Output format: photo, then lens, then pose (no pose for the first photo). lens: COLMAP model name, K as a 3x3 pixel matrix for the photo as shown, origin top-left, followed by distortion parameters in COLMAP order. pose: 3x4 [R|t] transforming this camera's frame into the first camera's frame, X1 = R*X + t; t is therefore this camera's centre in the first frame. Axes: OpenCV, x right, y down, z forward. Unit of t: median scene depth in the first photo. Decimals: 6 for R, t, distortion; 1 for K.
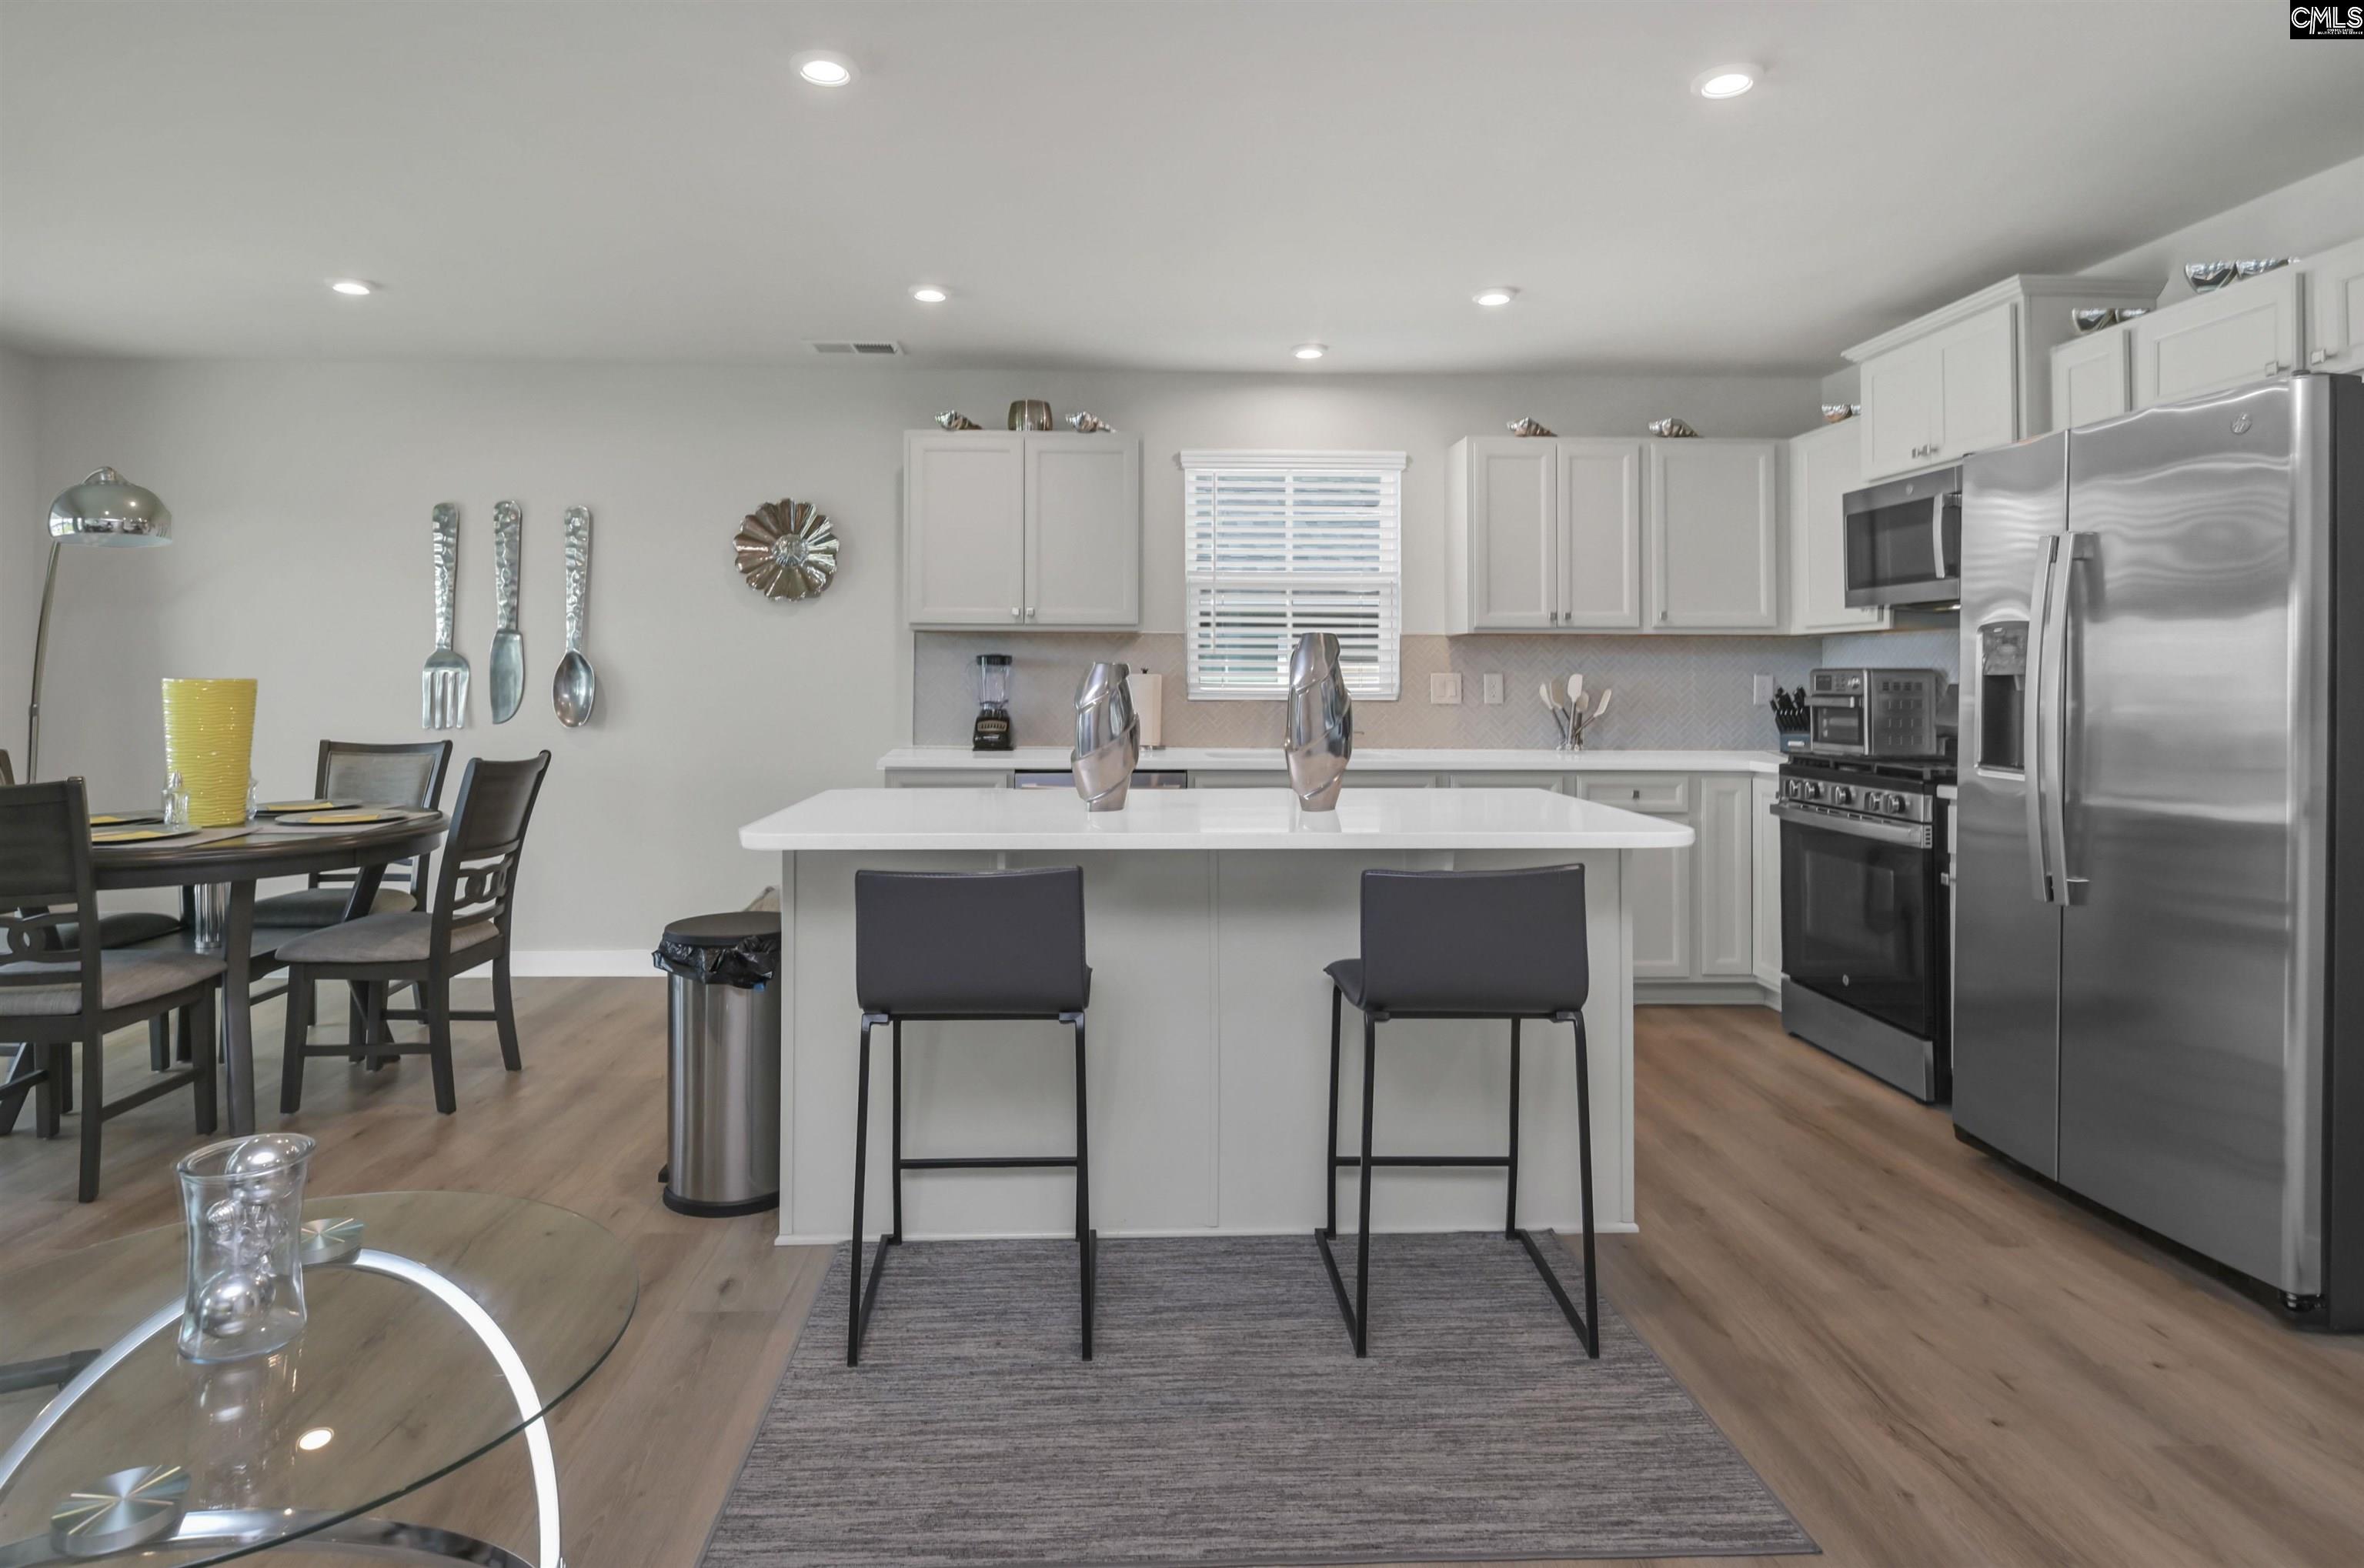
lens RADIAL K [[1275.7, 0, 1182.0], [0, 1275.7, 784.0], [0, 0, 1]] dist [-0.001025, -0.000706]
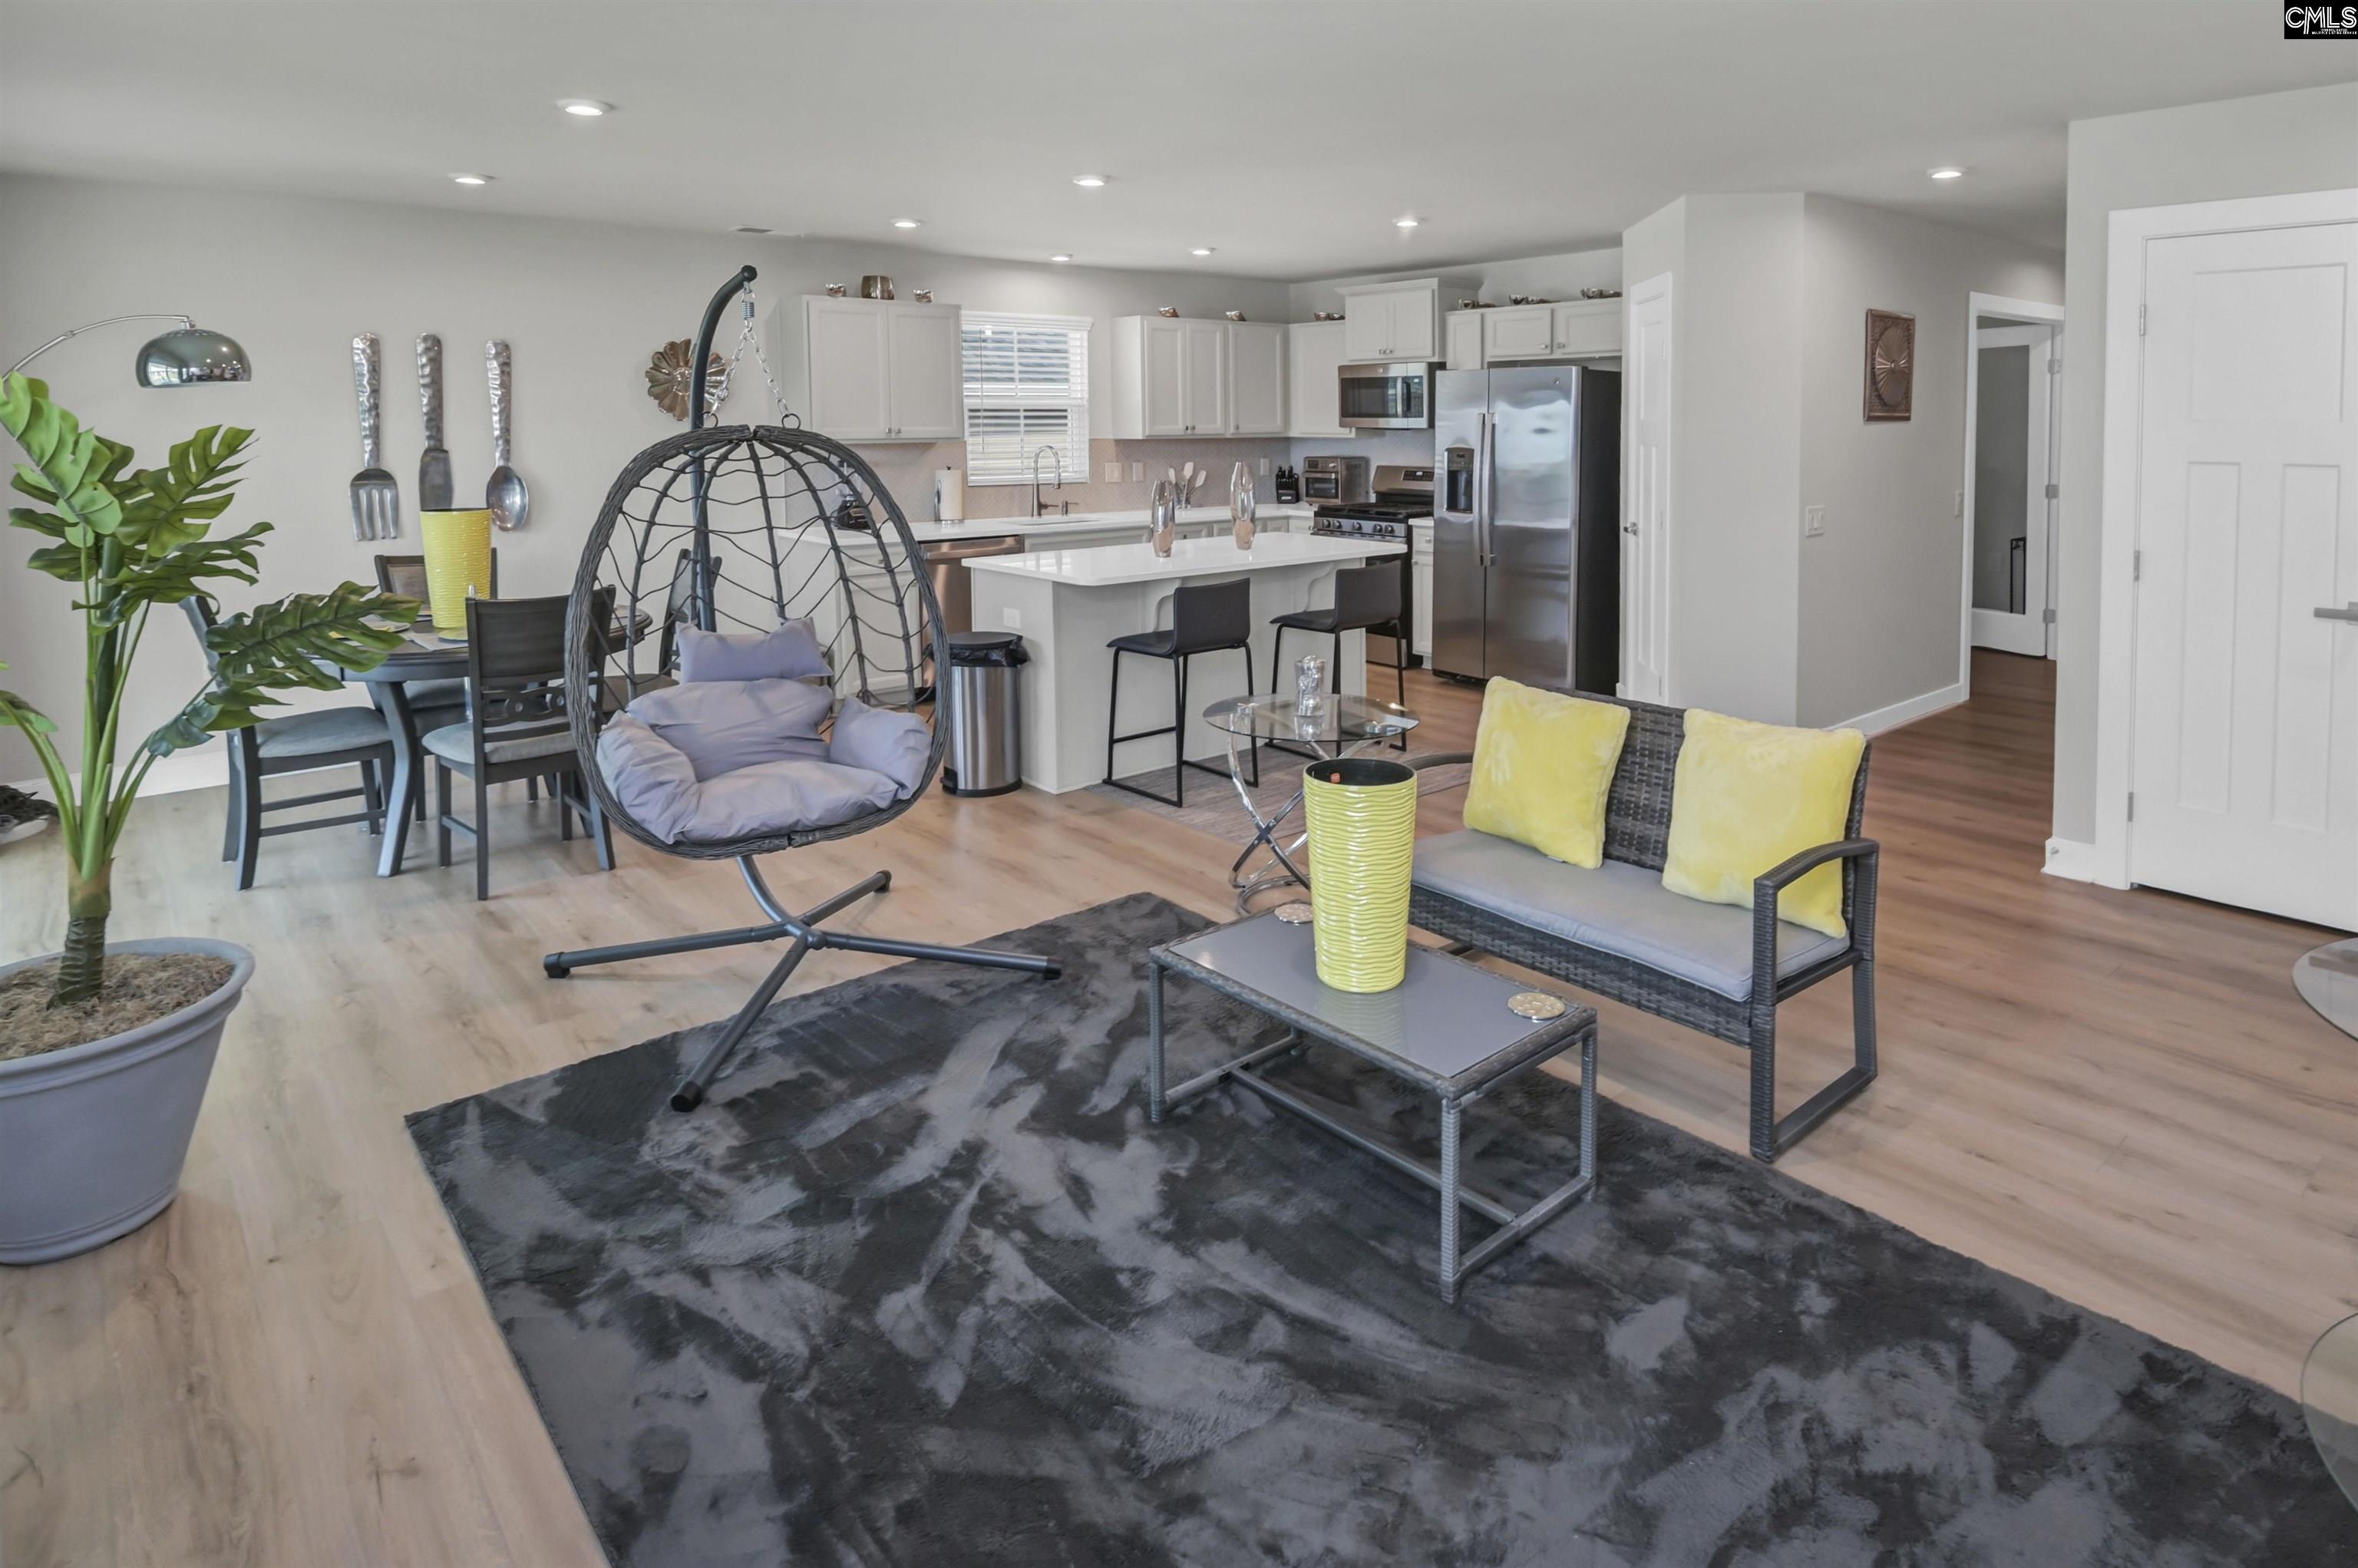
lens RADIAL K [[1272.5, 0, 1179.0], [0, 1272.5, 784.0], [0, 0, 1]] dist [-0.001025, -0.000706]
pose [[0.799282, -0.176517, 0.574447, -0.833985], [0.057517, 0.973971, 0.219256, -0.045713], [-0.598197, -0.142207, 0.788630, -0.431845]]
